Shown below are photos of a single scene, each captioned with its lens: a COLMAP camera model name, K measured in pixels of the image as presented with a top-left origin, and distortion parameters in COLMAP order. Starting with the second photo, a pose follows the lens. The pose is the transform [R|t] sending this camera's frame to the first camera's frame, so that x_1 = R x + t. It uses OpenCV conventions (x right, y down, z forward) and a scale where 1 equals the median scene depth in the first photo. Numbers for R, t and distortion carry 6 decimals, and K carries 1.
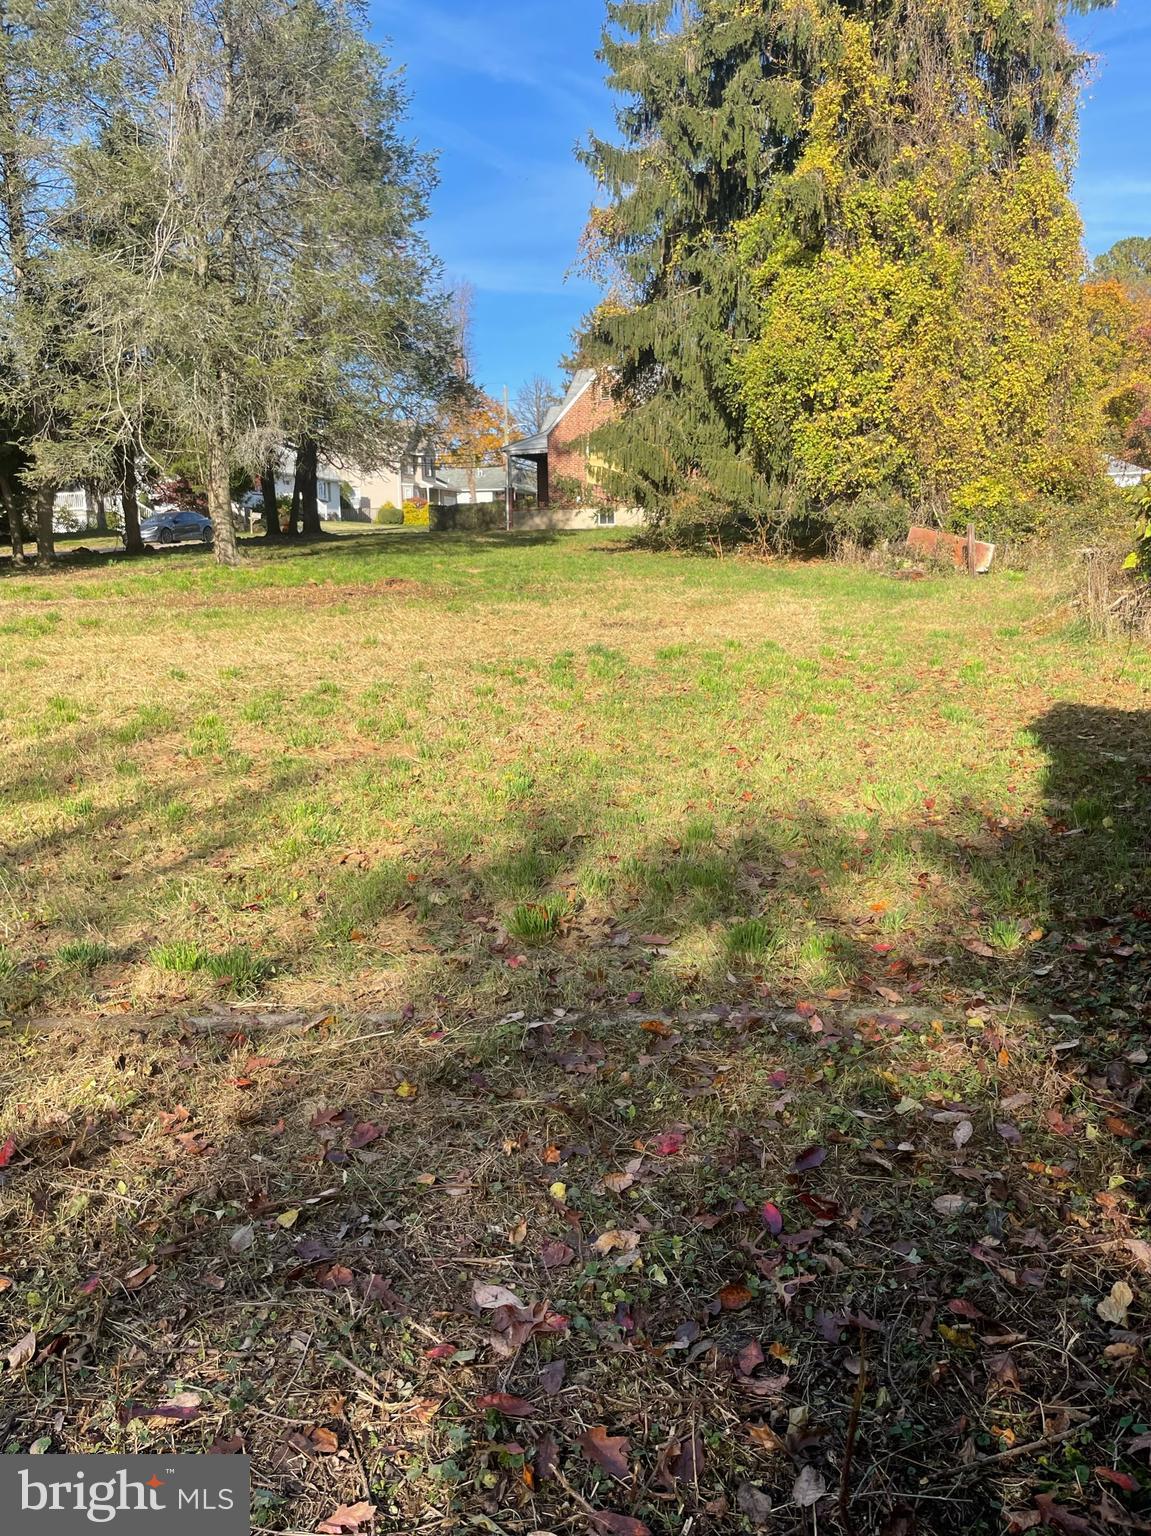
lens RADIAL K [[1153.9, 0, 559.0], [0, 1153.9, 765.8], [0, 0, 1]] dist [0.060283, -0.103017]
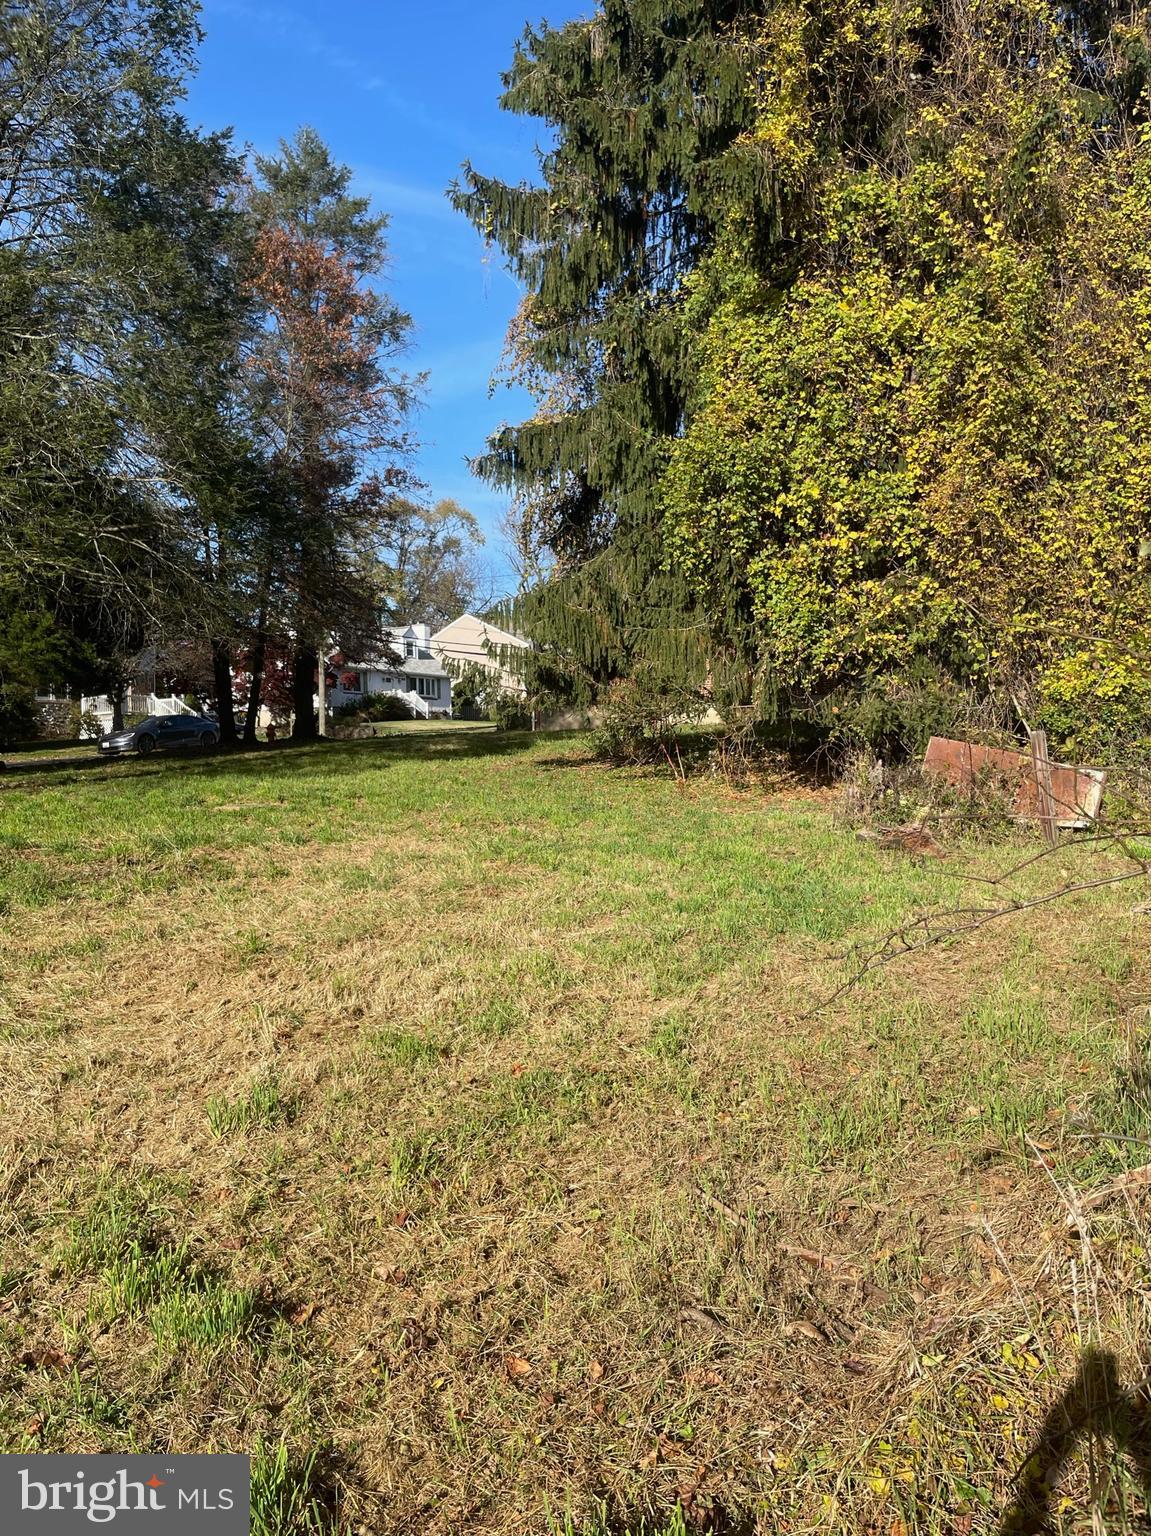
lens RADIAL K [[1153.9, 0, 559.0], [0, 1153.9, 765.8], [0, 0, 1]] dist [0.060283, -0.103017]
pose [[0.984909, -0.005492, -0.172984, 0.199409], [-0.022700, 0.986763, -0.160573, -0.093225], [0.171576, 0.162077, 0.971747, 0.414492]]
